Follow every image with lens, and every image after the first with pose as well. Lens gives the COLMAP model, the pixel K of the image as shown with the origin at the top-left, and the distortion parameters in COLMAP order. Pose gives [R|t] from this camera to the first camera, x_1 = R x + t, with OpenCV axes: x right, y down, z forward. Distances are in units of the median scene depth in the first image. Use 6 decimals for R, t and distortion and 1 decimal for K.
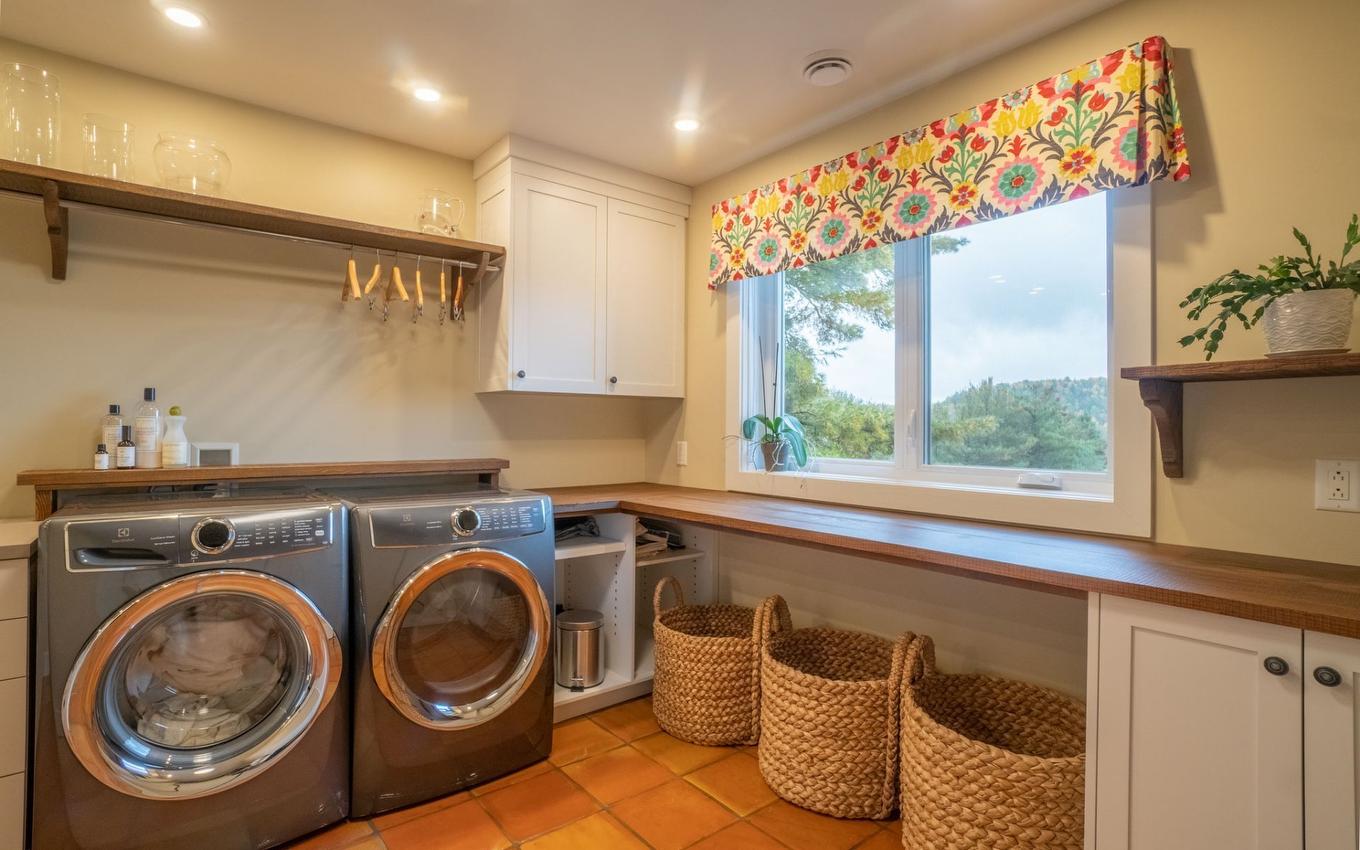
lens RADIAL K [[649.9, 0, 680.0], [0, 649.9, 425.0], [0, 0, 1]] dist [-0.000111, -0.000022]
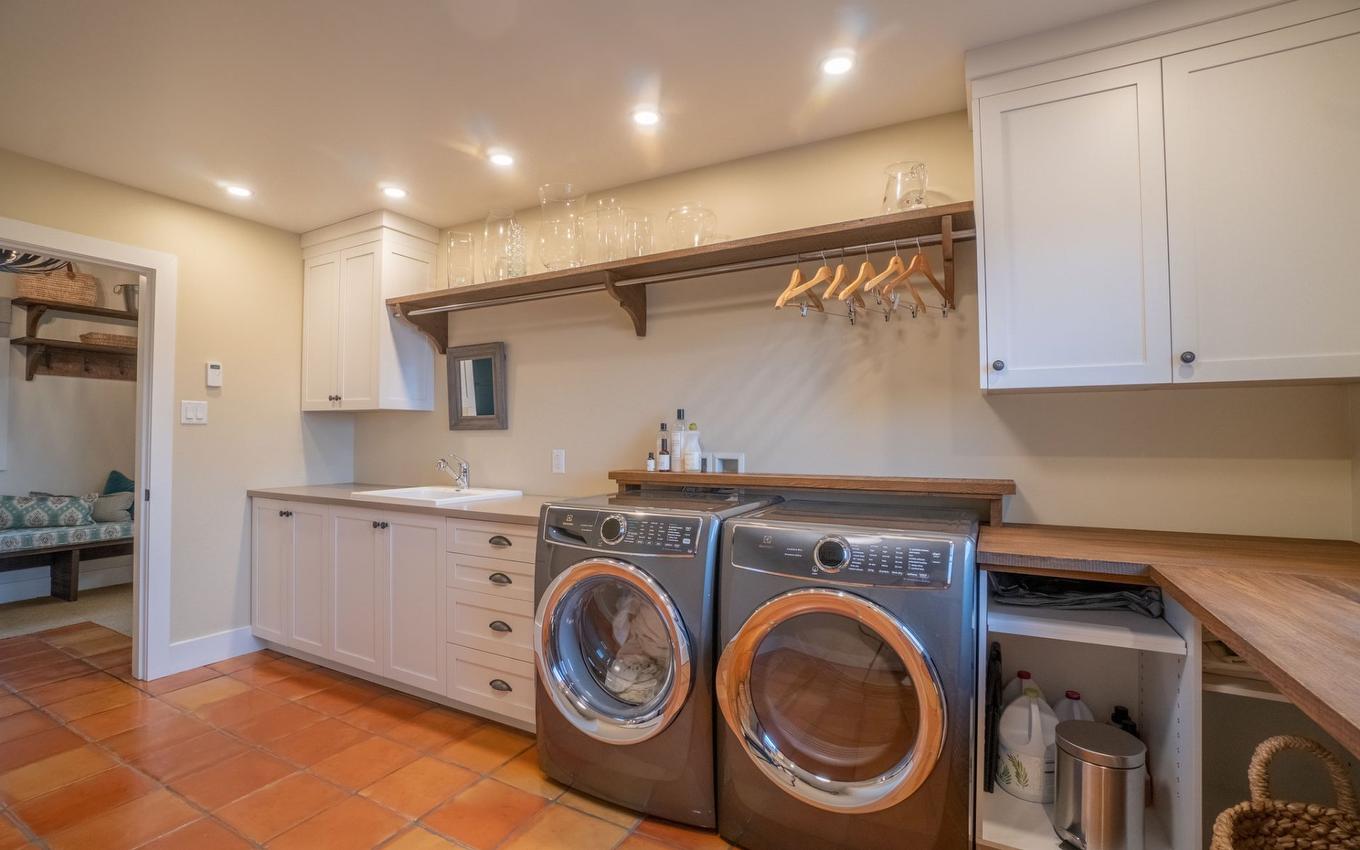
lens RADIAL K [[621.9, 0, 680.0], [0, 621.9, 425.0], [0, 0, 1]] dist [-0.020691, 0.000059]
pose [[0.406131, -0.024459, -0.913487, 0.284721], [0.005443, 0.999689, -0.024347, 0.003611], [0.913799, 0.004916, 0.406138, 0.472209]]
